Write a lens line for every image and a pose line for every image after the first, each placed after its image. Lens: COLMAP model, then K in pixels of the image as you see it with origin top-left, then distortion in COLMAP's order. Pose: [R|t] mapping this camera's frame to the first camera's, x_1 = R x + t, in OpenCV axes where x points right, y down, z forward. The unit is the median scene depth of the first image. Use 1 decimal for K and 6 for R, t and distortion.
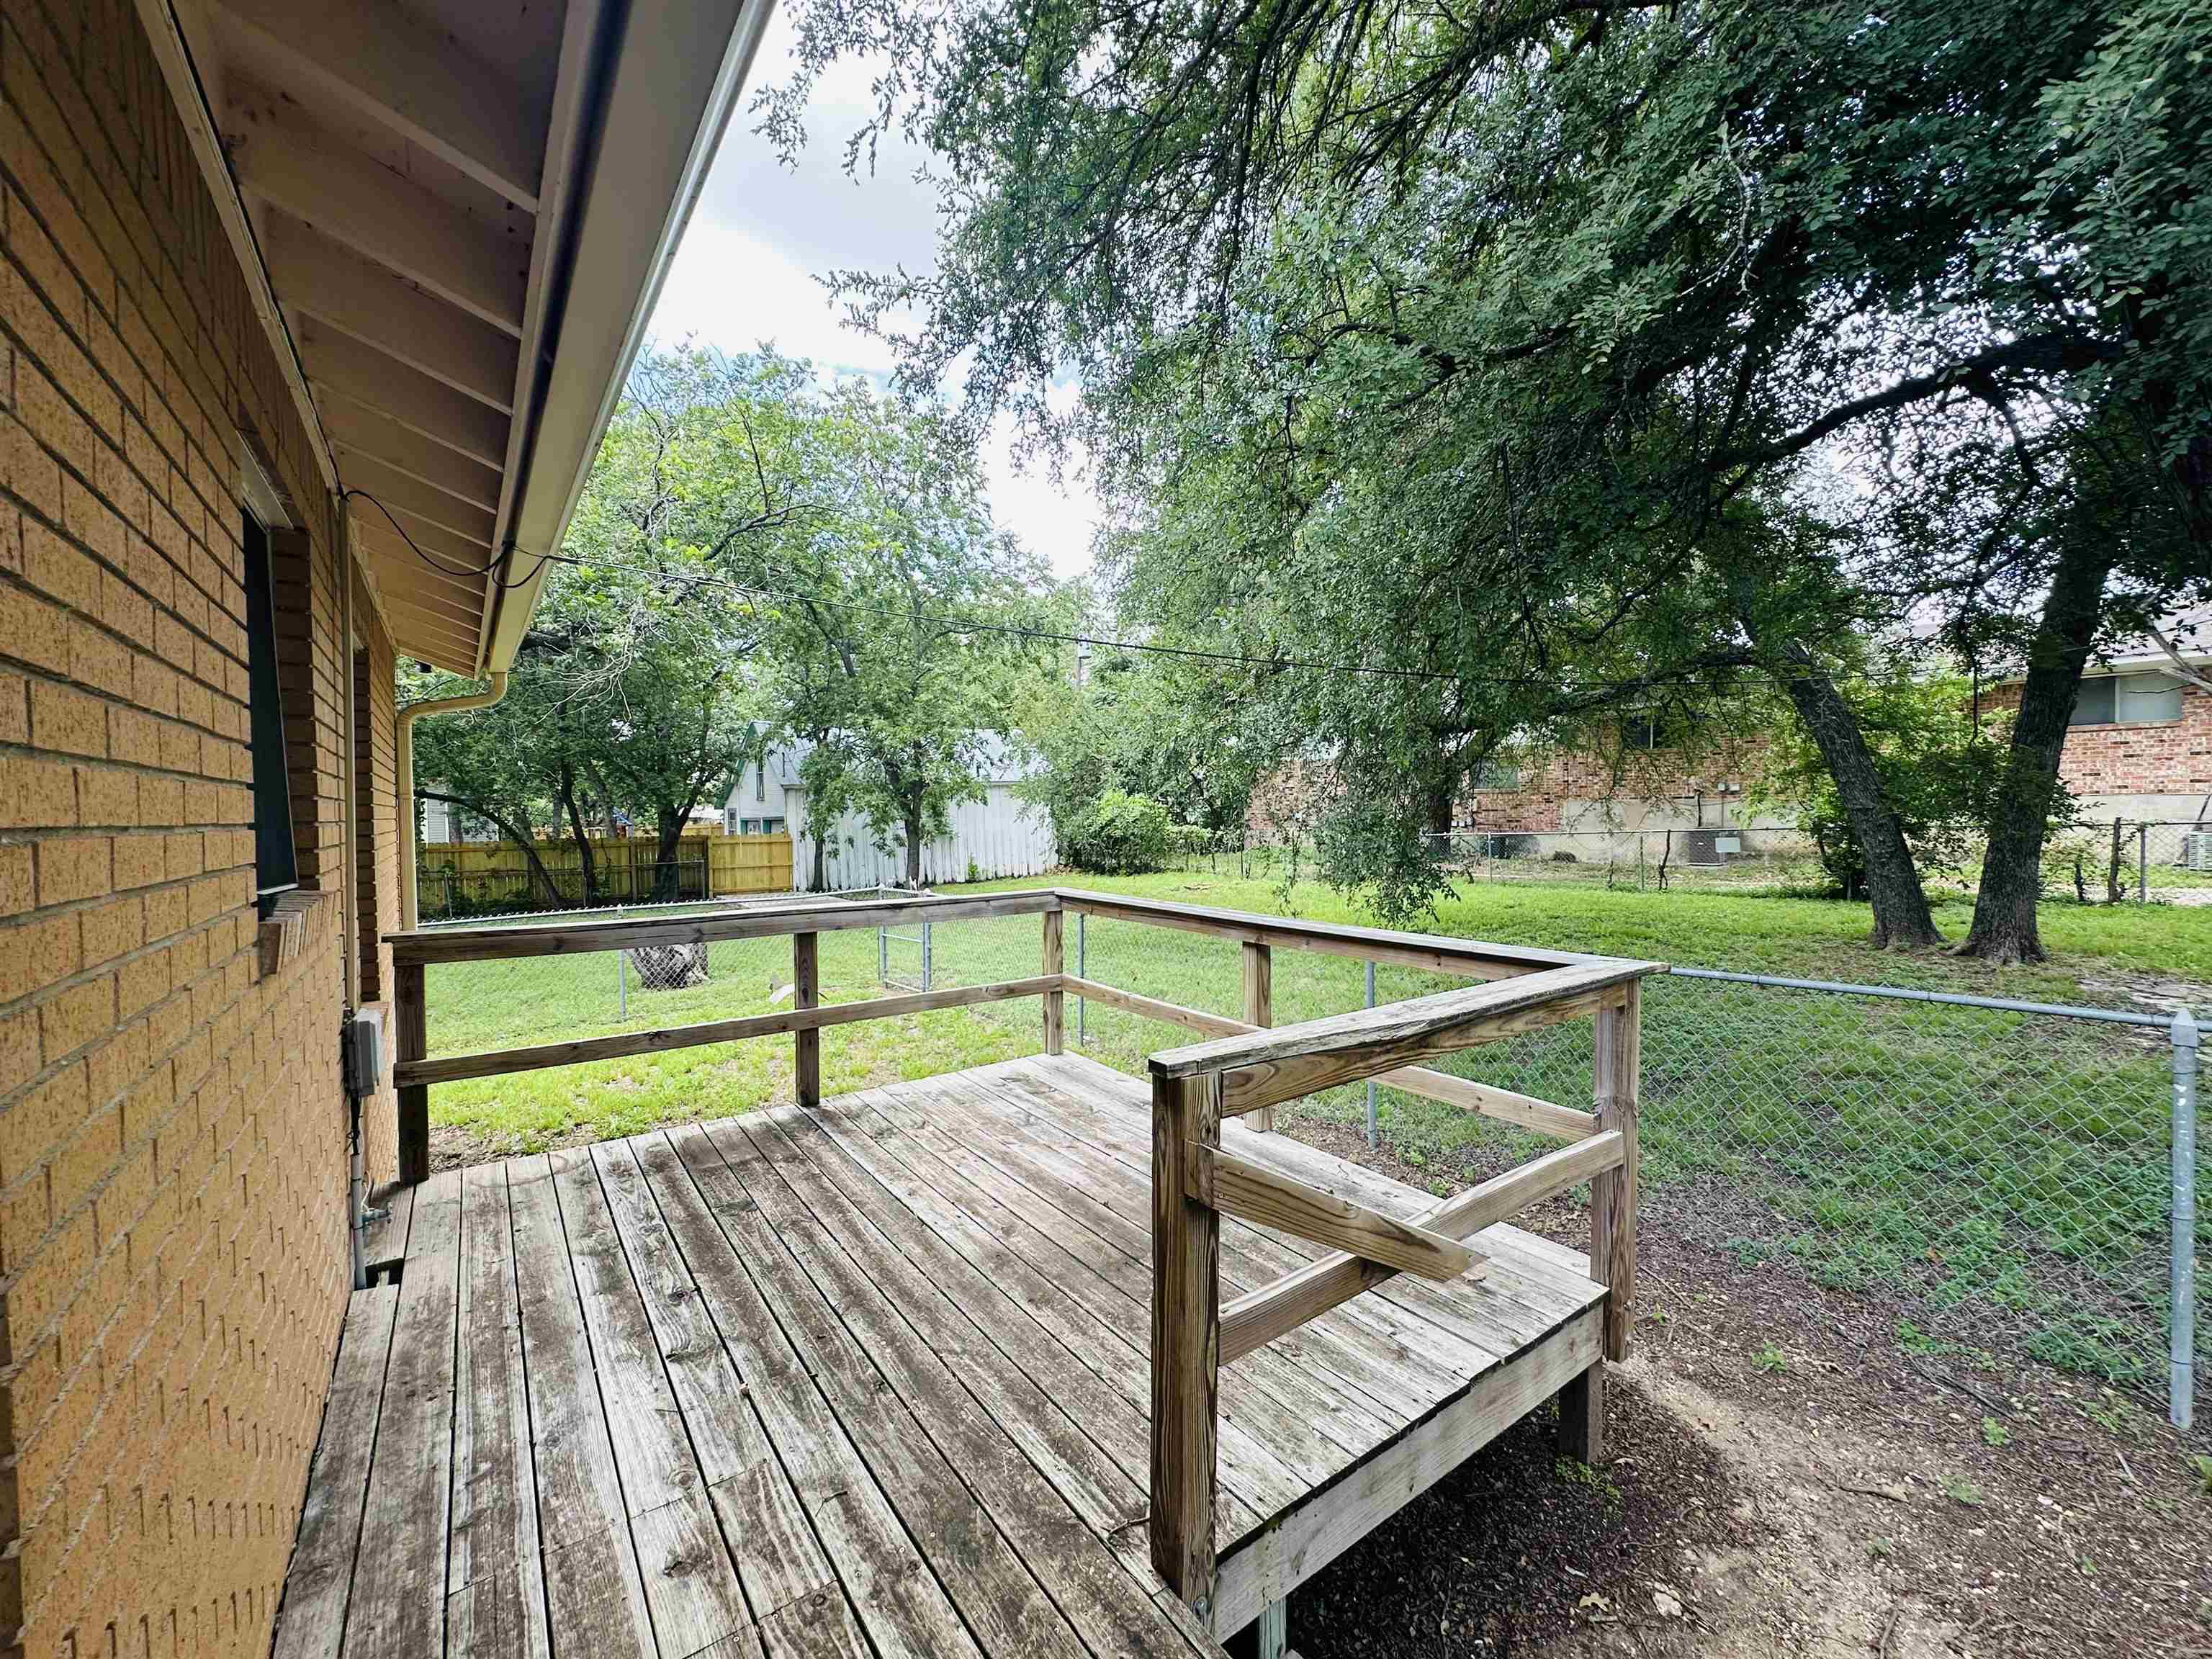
lens RADIAL K [[885.5, 0, 1104.0], [0, 885.5, 832.4], [0, 0, 1]] dist [-0.000552, 0.000306]
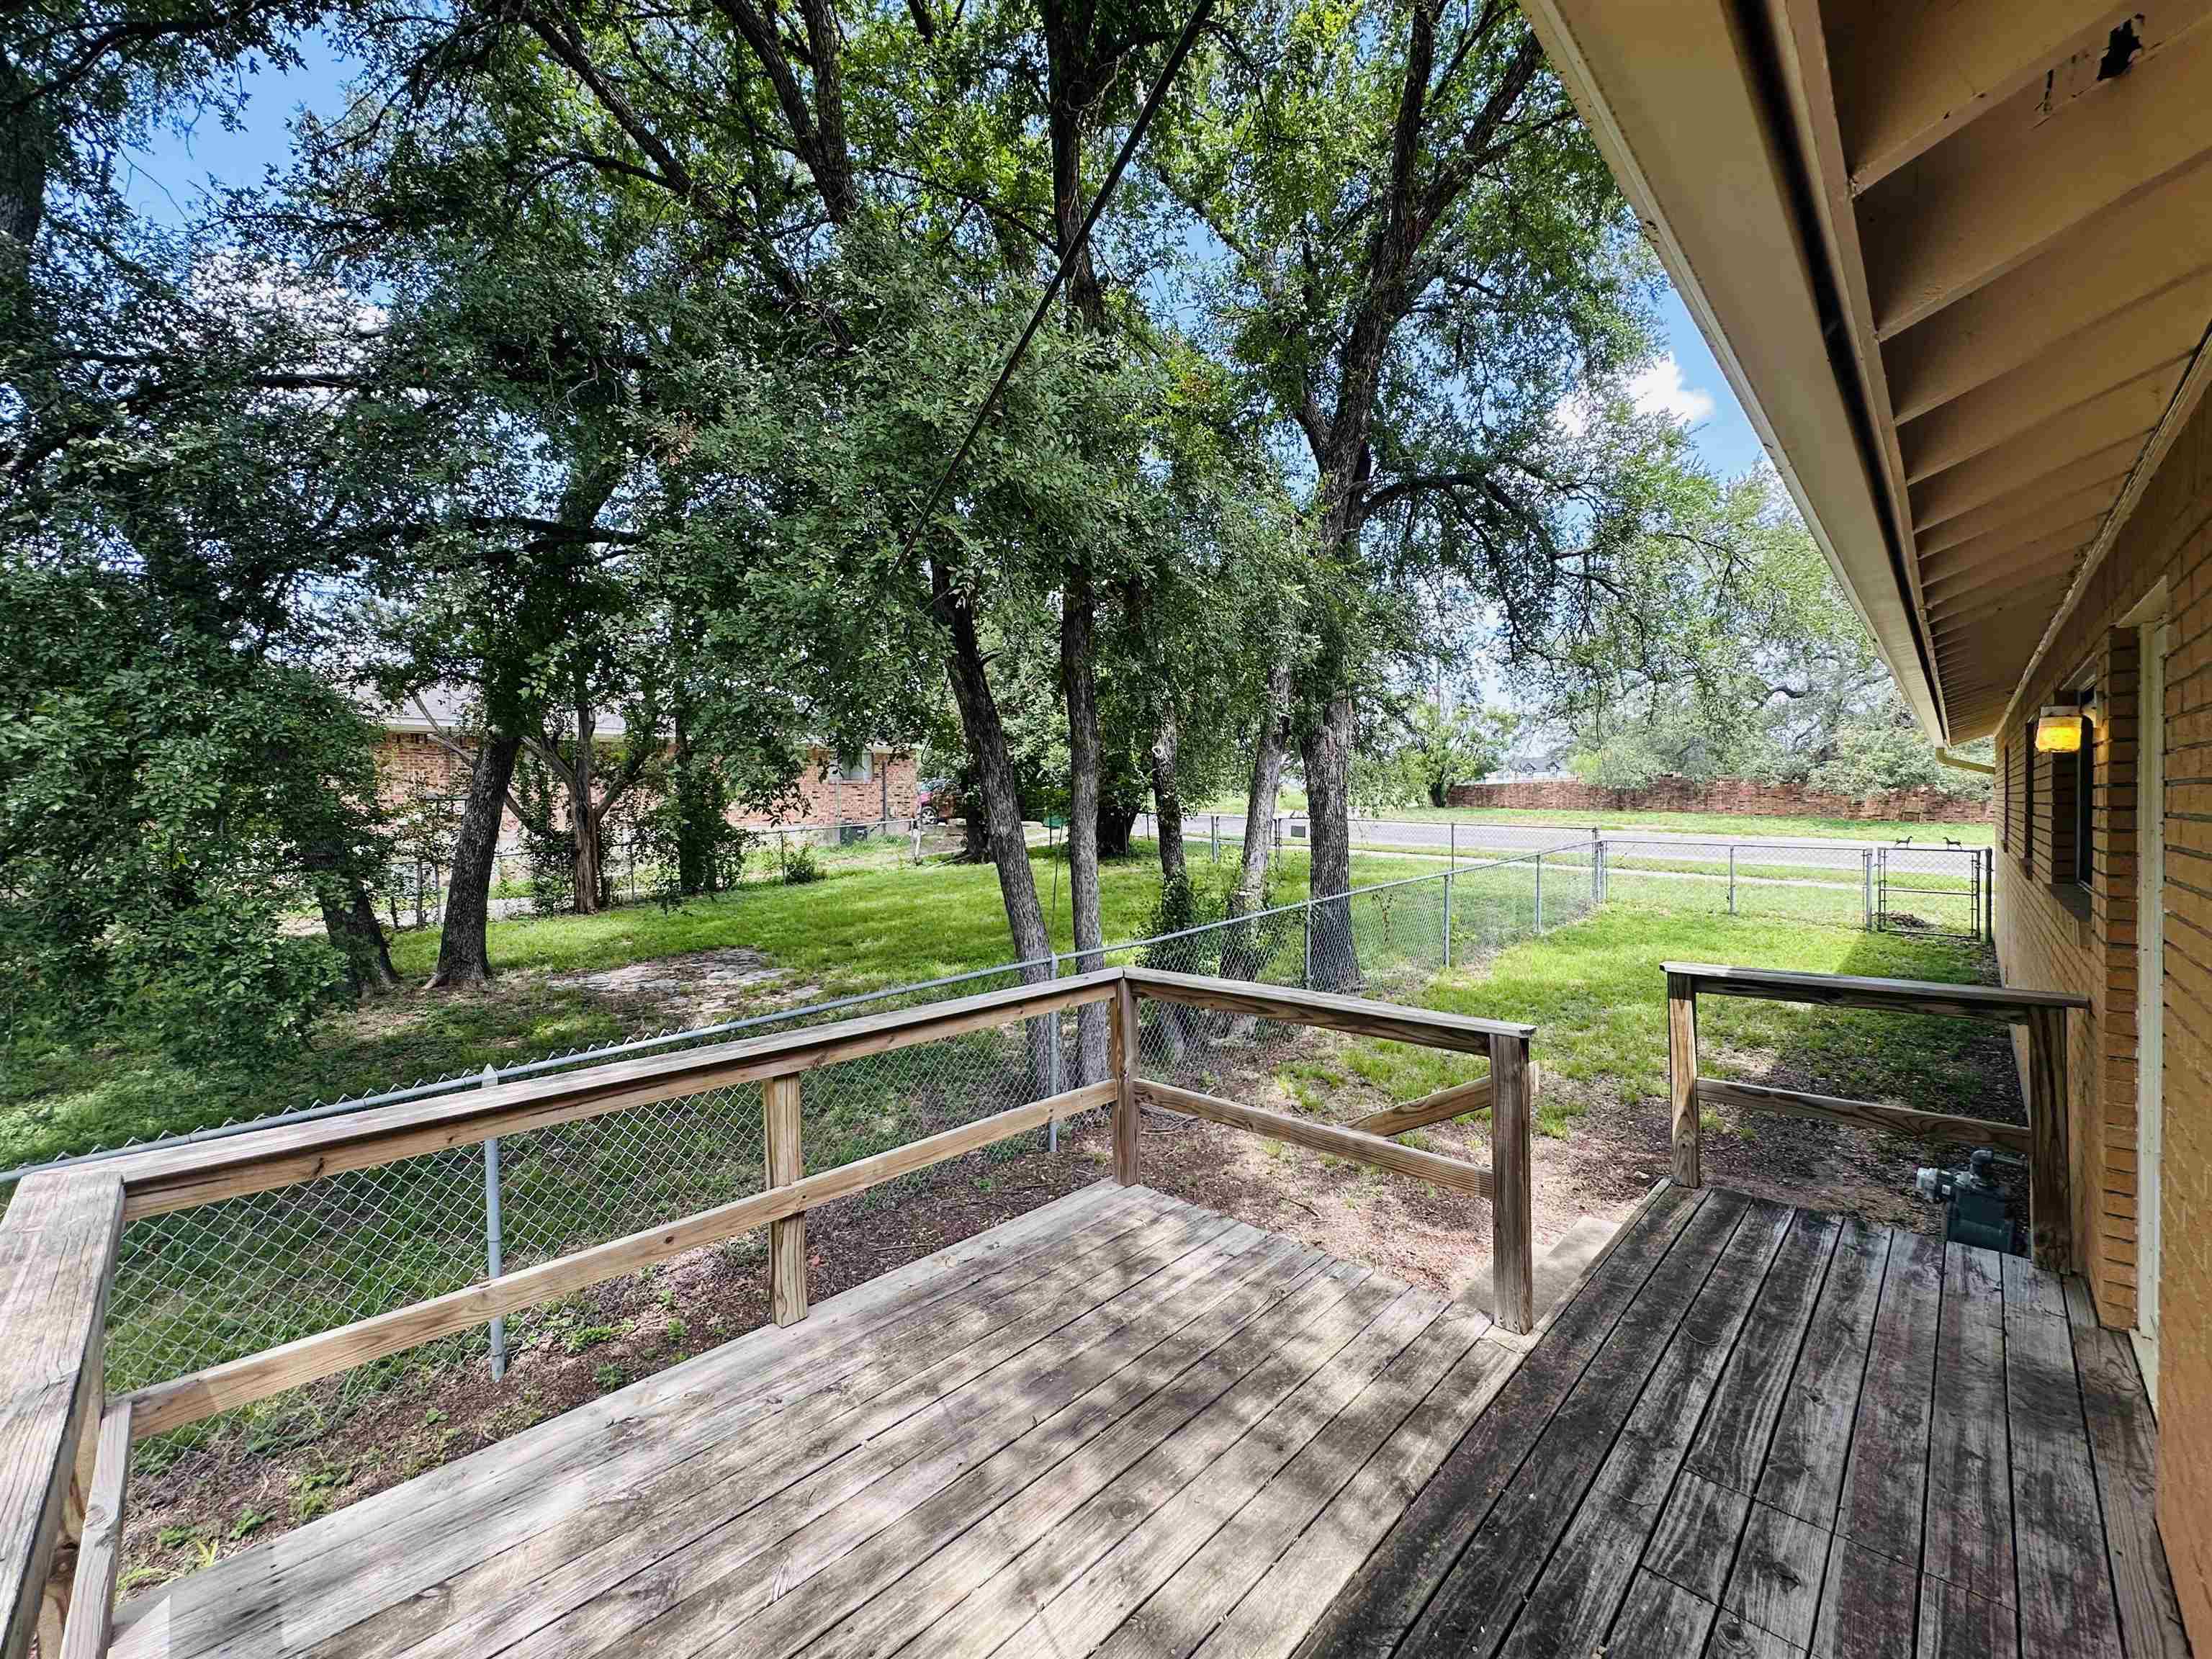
lens RADIAL K [[885.5, 0, 1103.4], [0, 885.5, 827.8], [0, 0, 1]] dist [-0.000552, 0.000306]
pose [[-0.170140, 0.000962, 0.985419, -0.281729], [0.040415, 0.999165, 0.006003, -0.034224], [-0.984591, 0.040847, -0.170037, 0.390628]]
